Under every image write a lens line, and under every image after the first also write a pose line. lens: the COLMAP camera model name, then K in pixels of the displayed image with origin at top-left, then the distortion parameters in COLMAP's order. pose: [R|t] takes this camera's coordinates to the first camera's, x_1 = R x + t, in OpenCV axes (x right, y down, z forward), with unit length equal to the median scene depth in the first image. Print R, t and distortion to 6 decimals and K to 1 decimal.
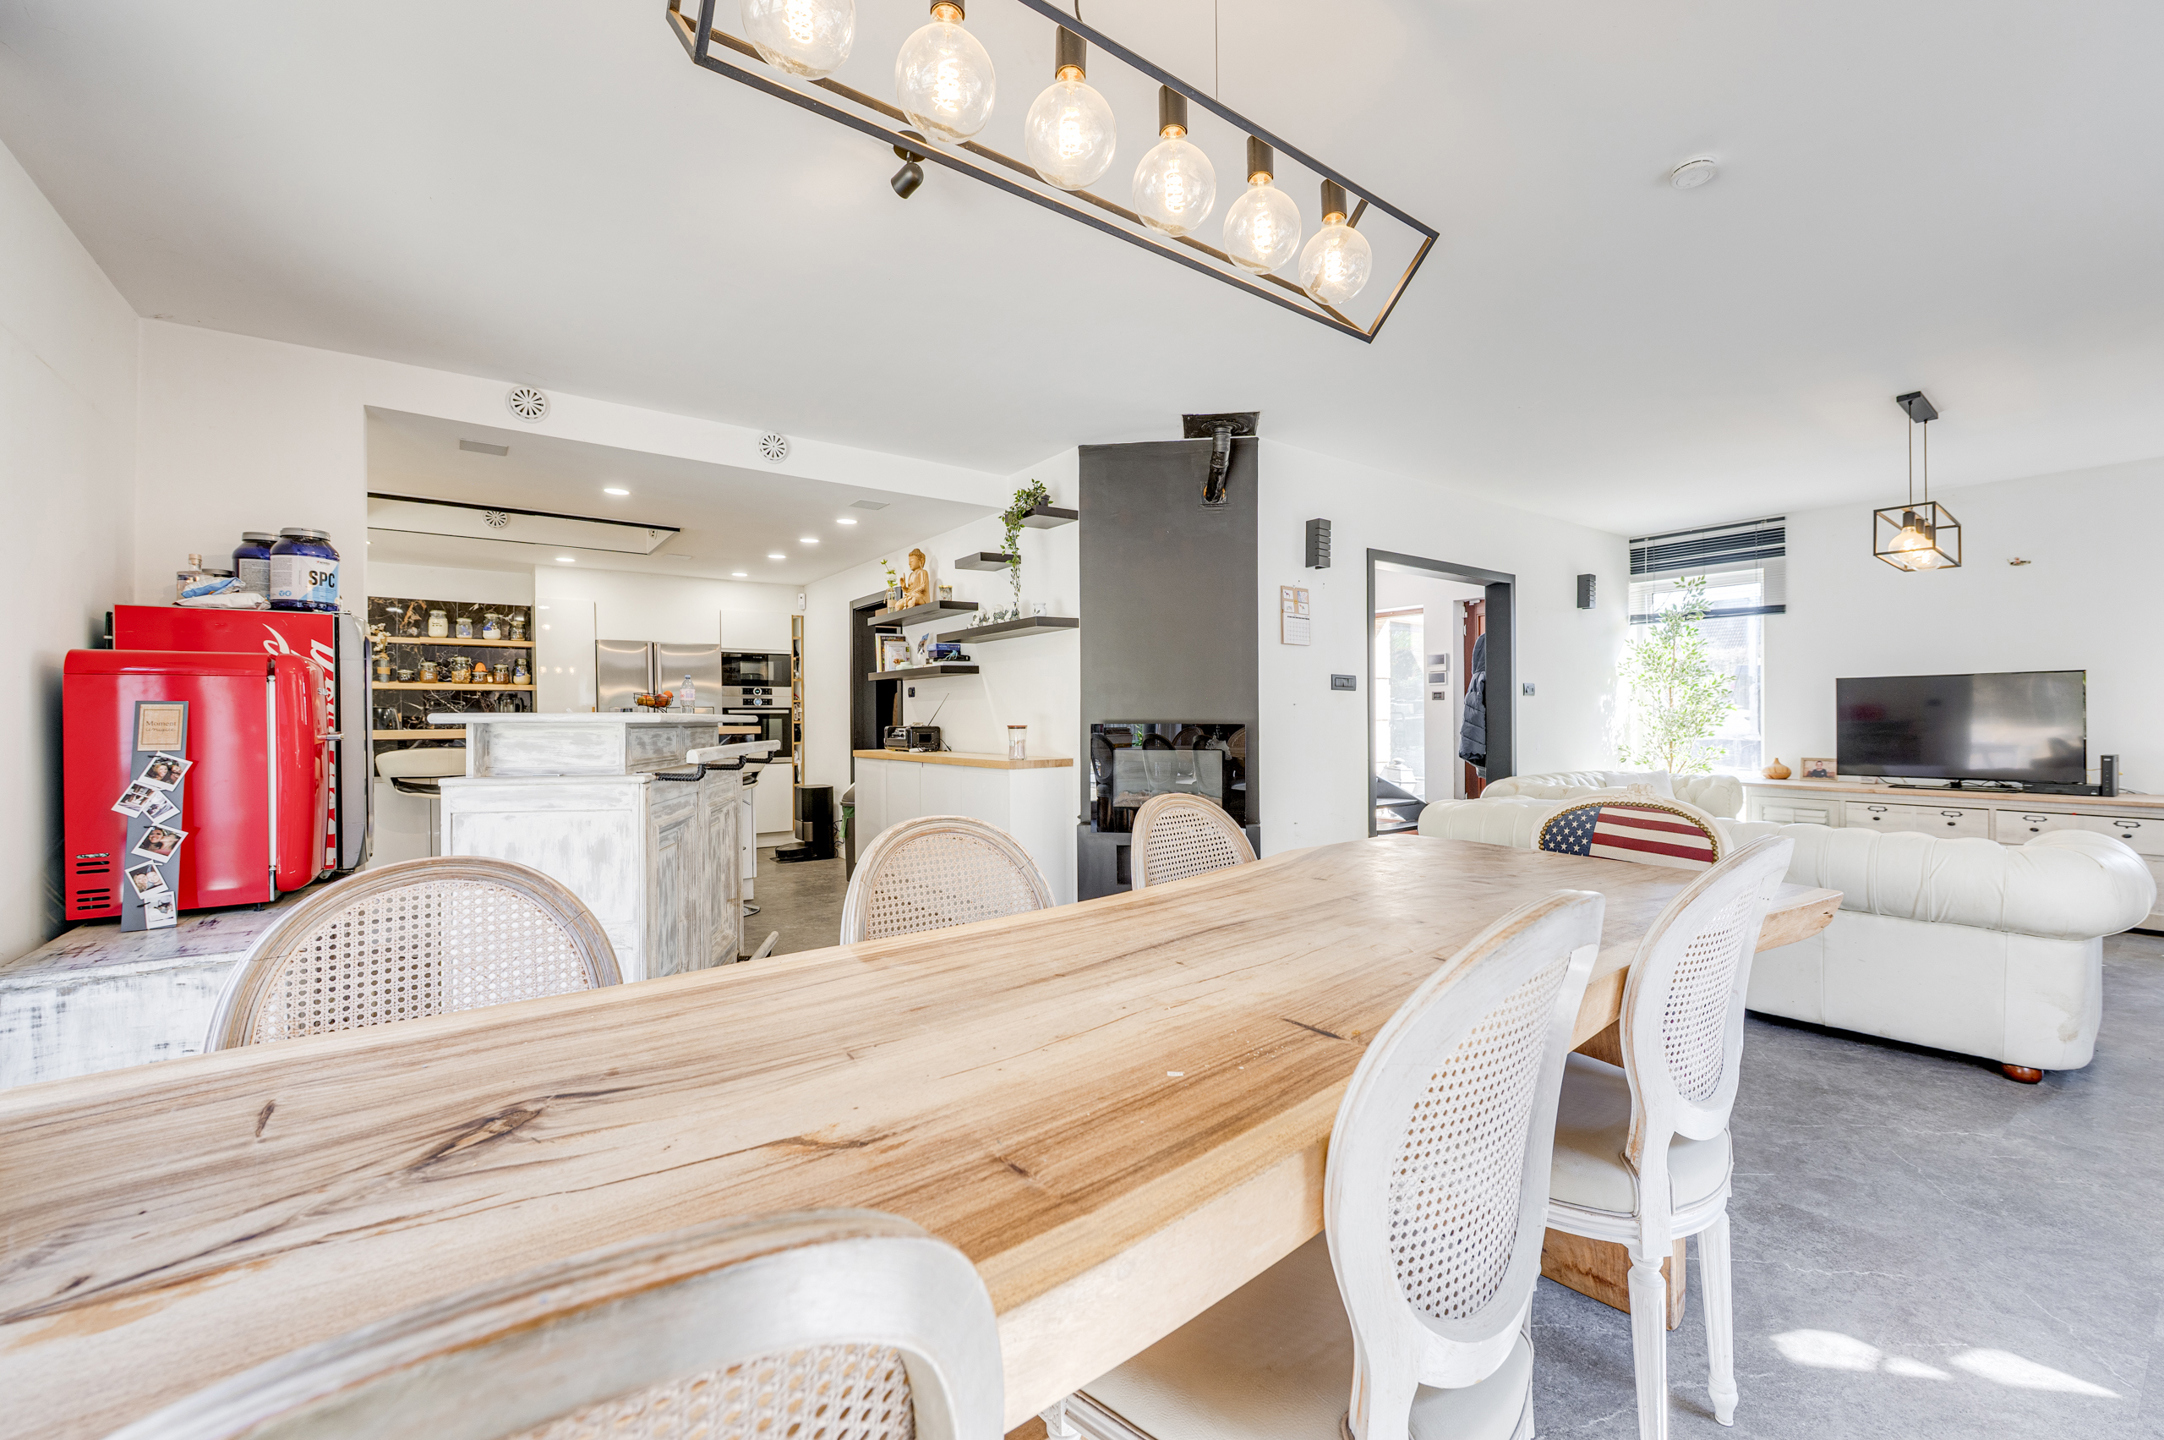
lens RADIAL K [[870.2, 0, 1071.4], [0, 870.2, 720.7], [0, 0, 1]] dist [-0.016808, -0.000147]
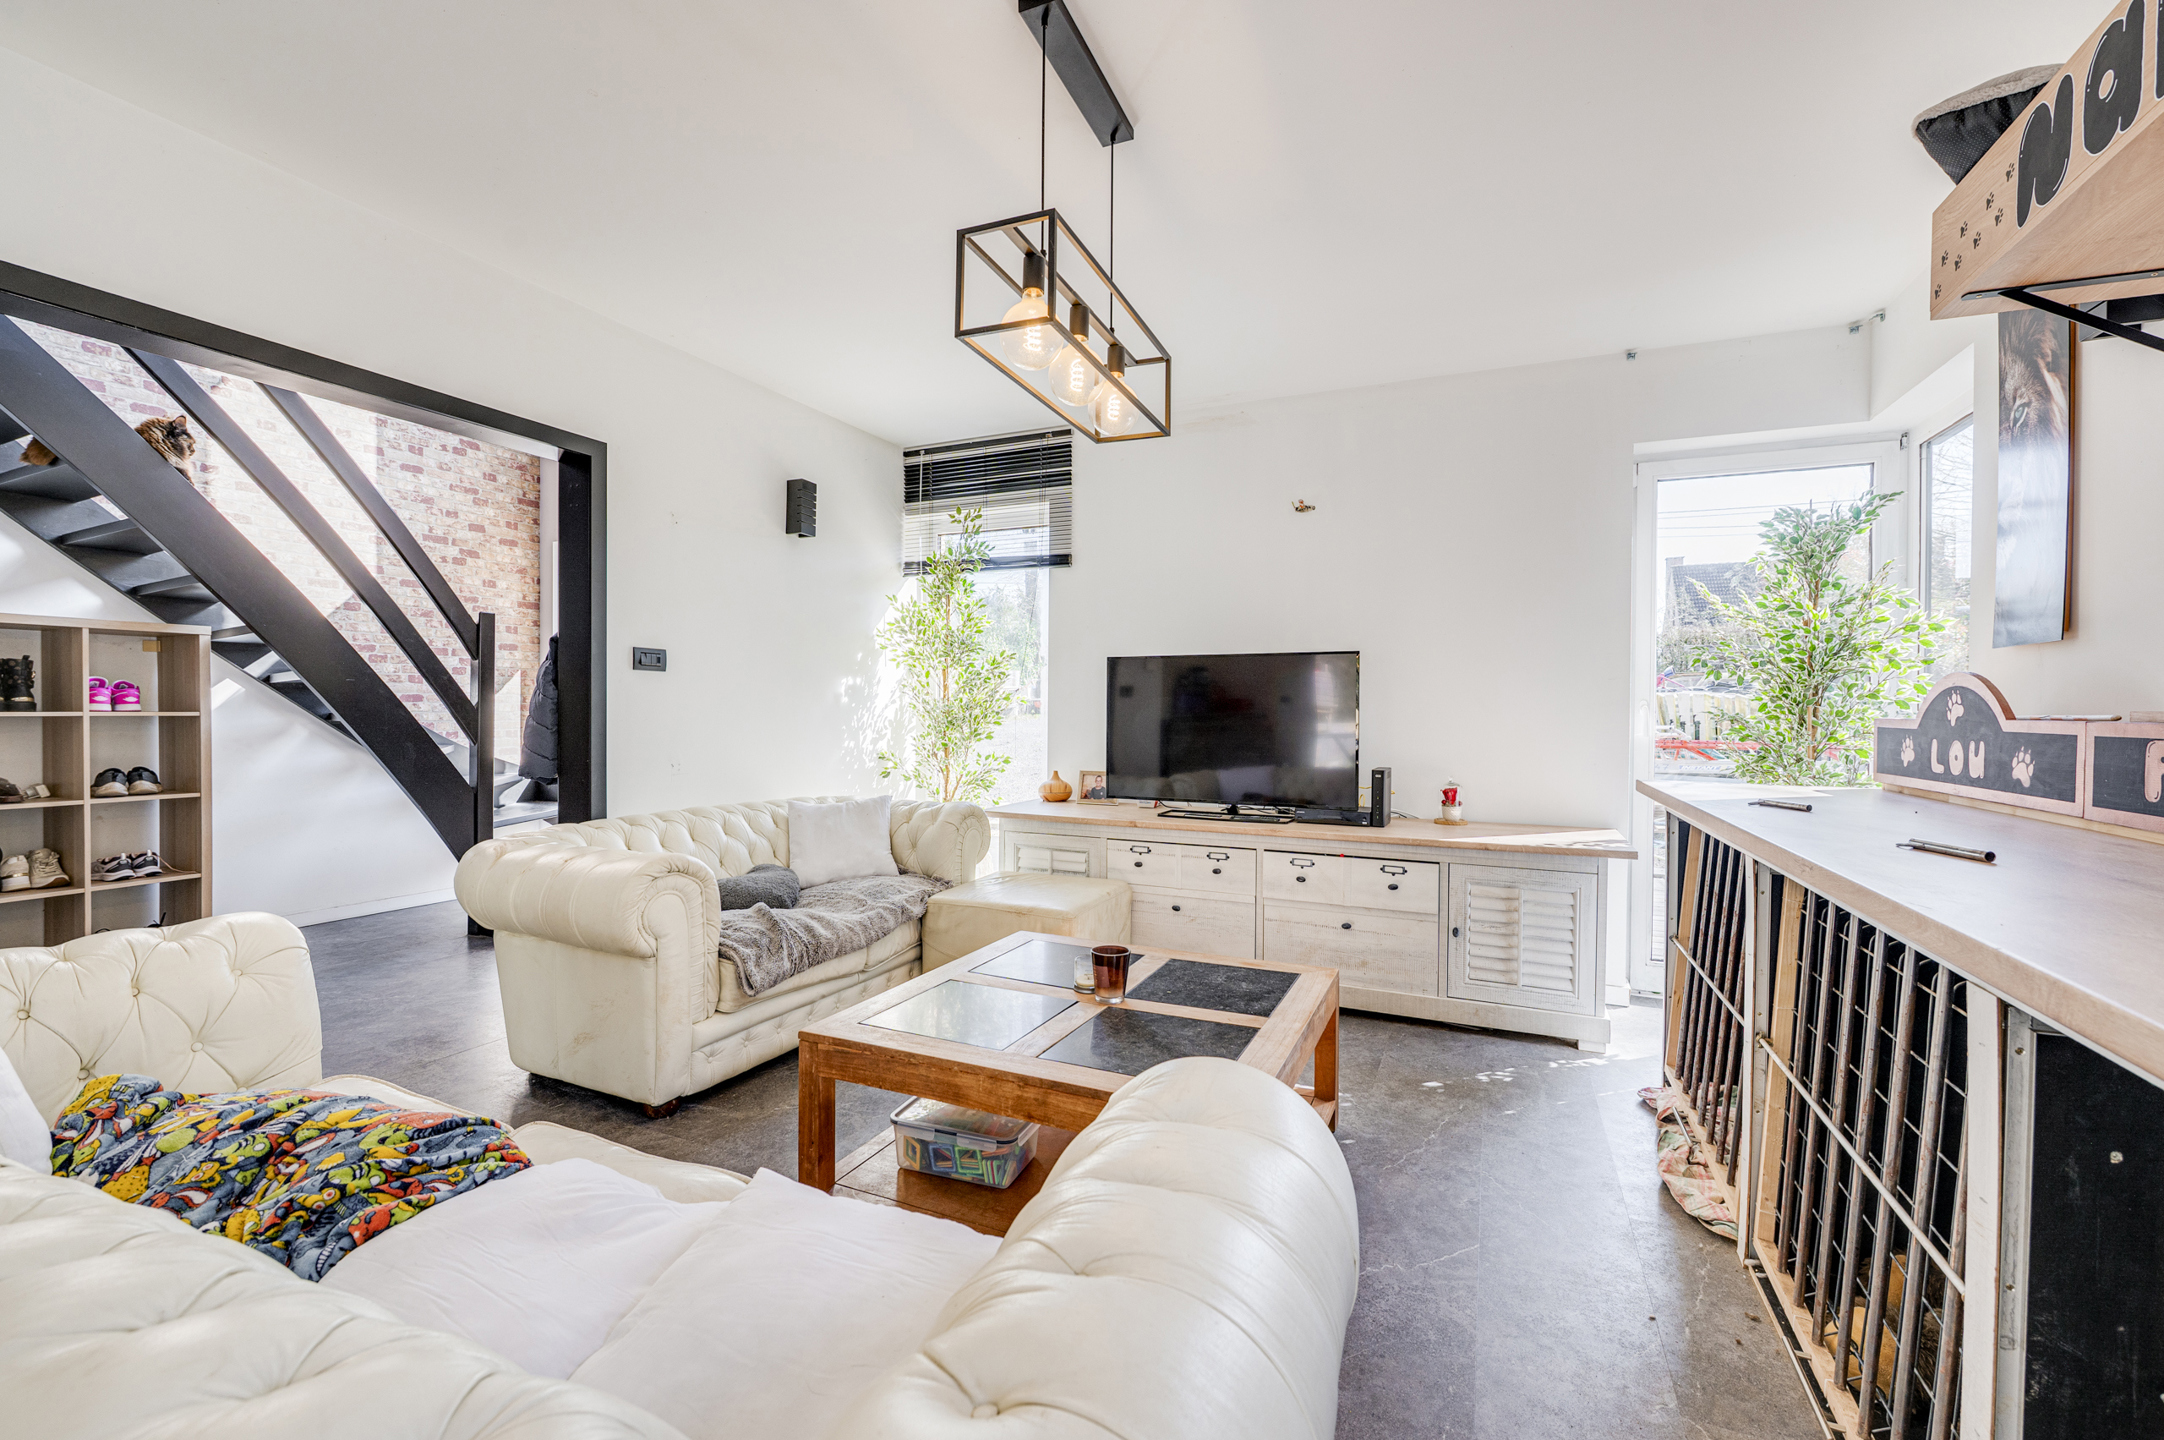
lens RADIAL K [[870.2, 0, 1107.1], [0, 870.2, 720.4], [0, 0, 1]] dist [-0.016808, -0.000147]
pose [[0.857535, 0.004148, 0.514409, 0.506307], [-0.008711, 0.999941, 0.006458, -0.003012], [-0.514352, -0.010019, 0.857521, 0.381902]]
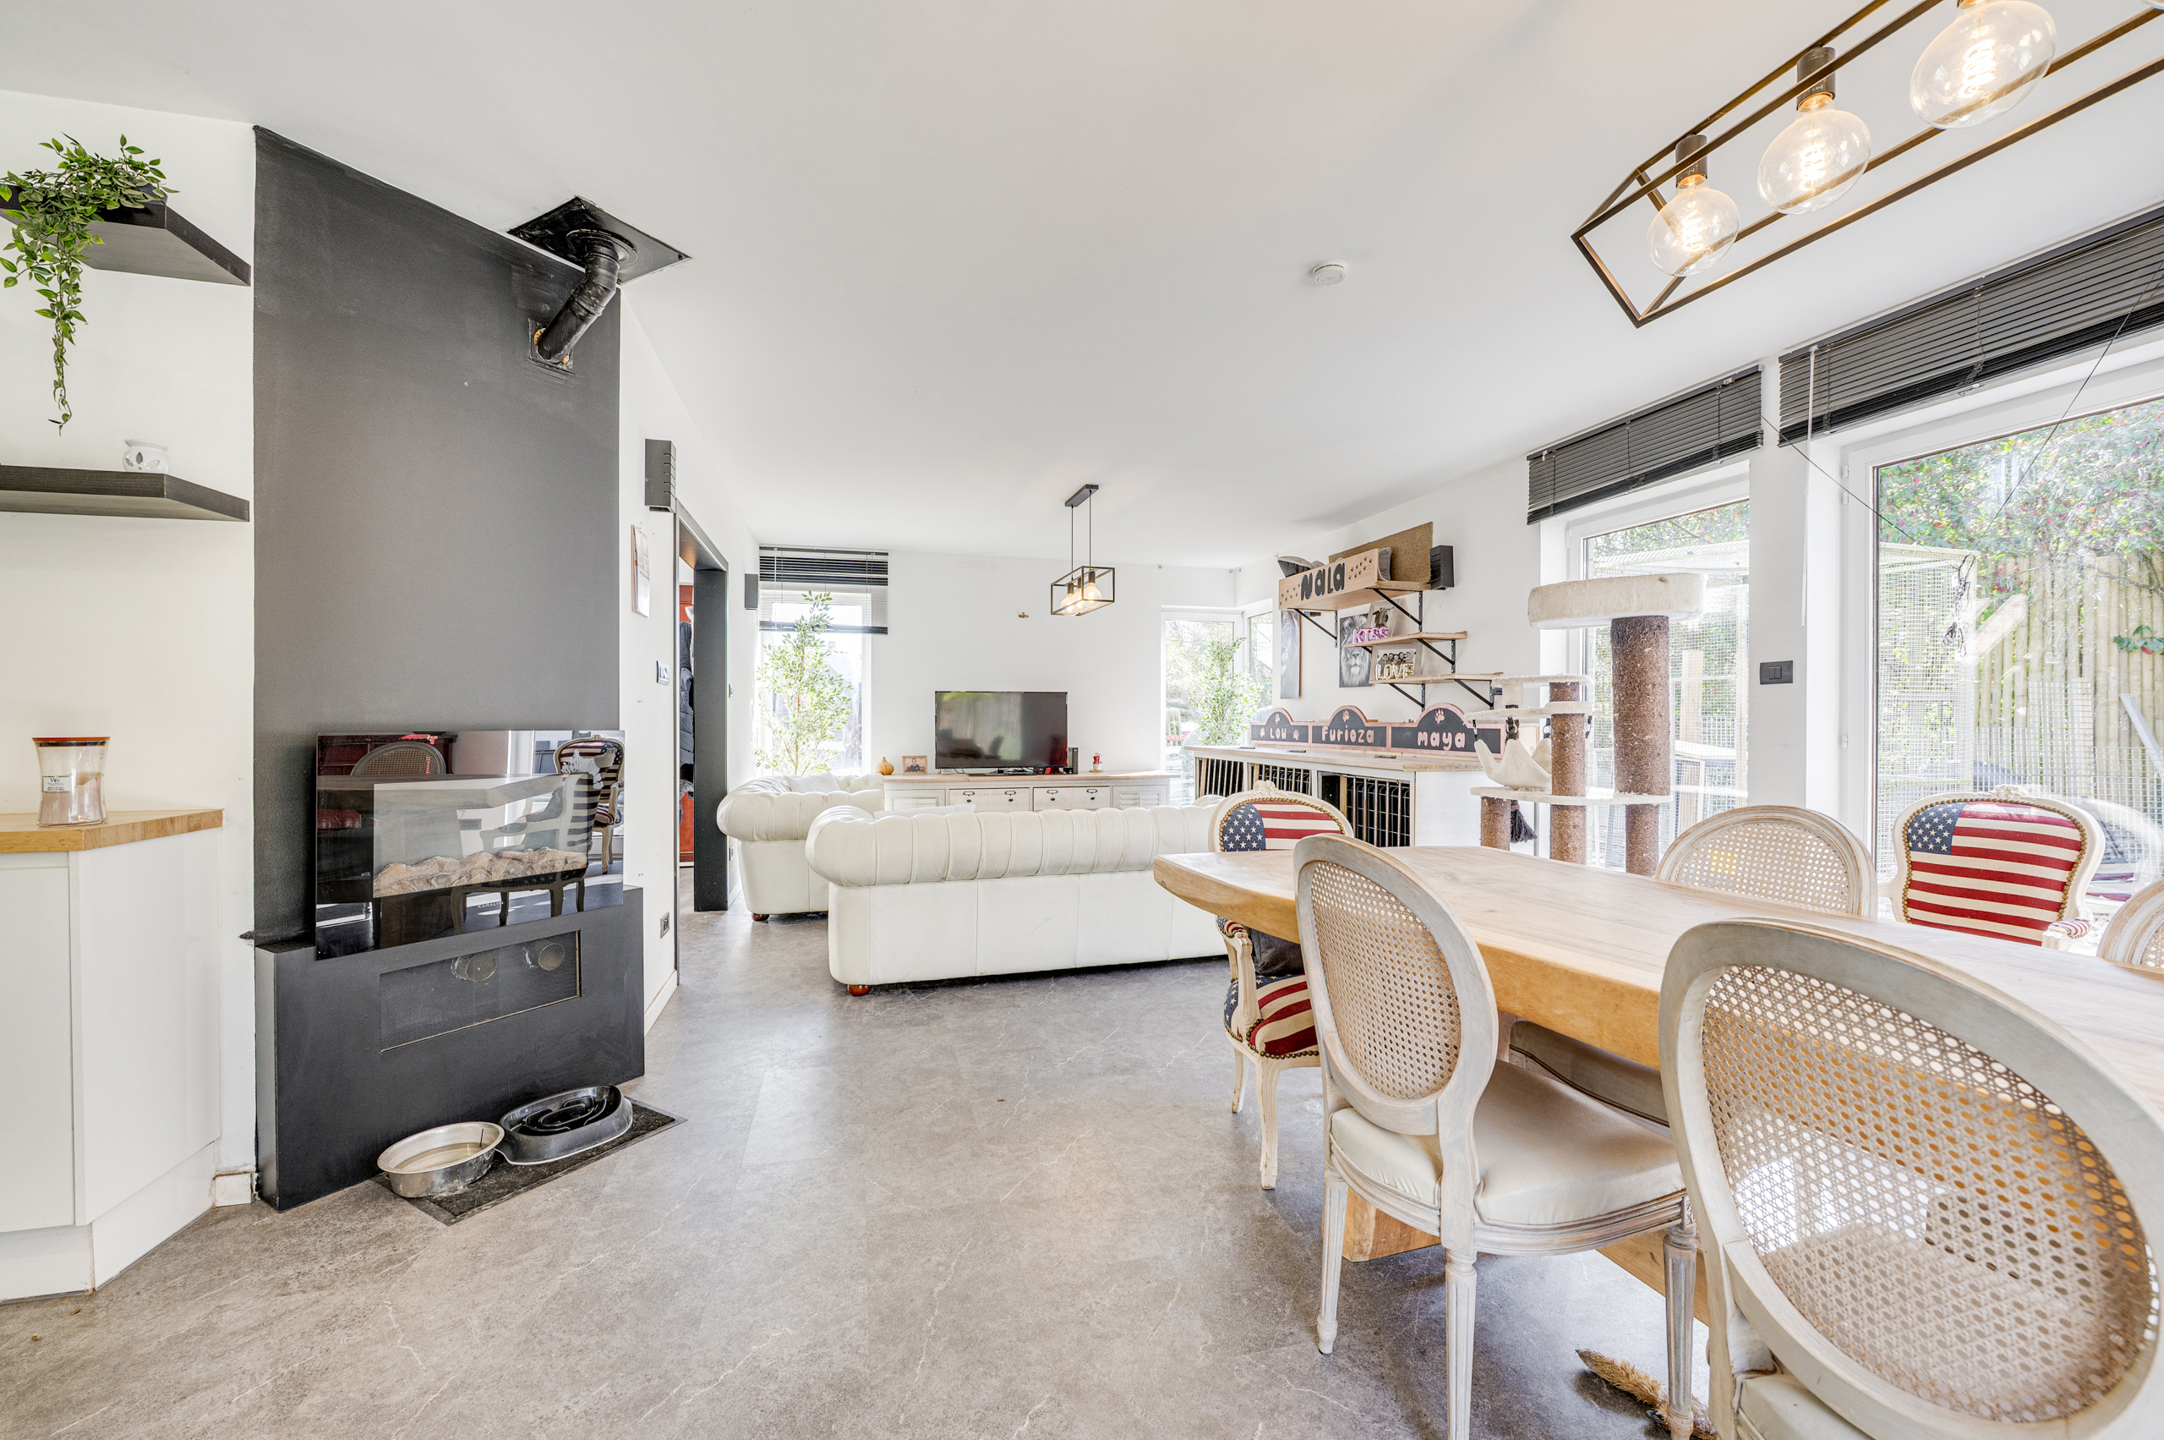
lens RADIAL K [[870.2, 0, 1081.1], [0, 870.2, 725.1], [0, 0, 1]] dist [-0.016808, -0.000147]
pose [[0.344553, -0.000841, 0.938767, -0.208899], [0.000725, 1.000000, 0.000629, -0.000467], [-0.938767, 0.000464, 0.344553, 0.348347]]
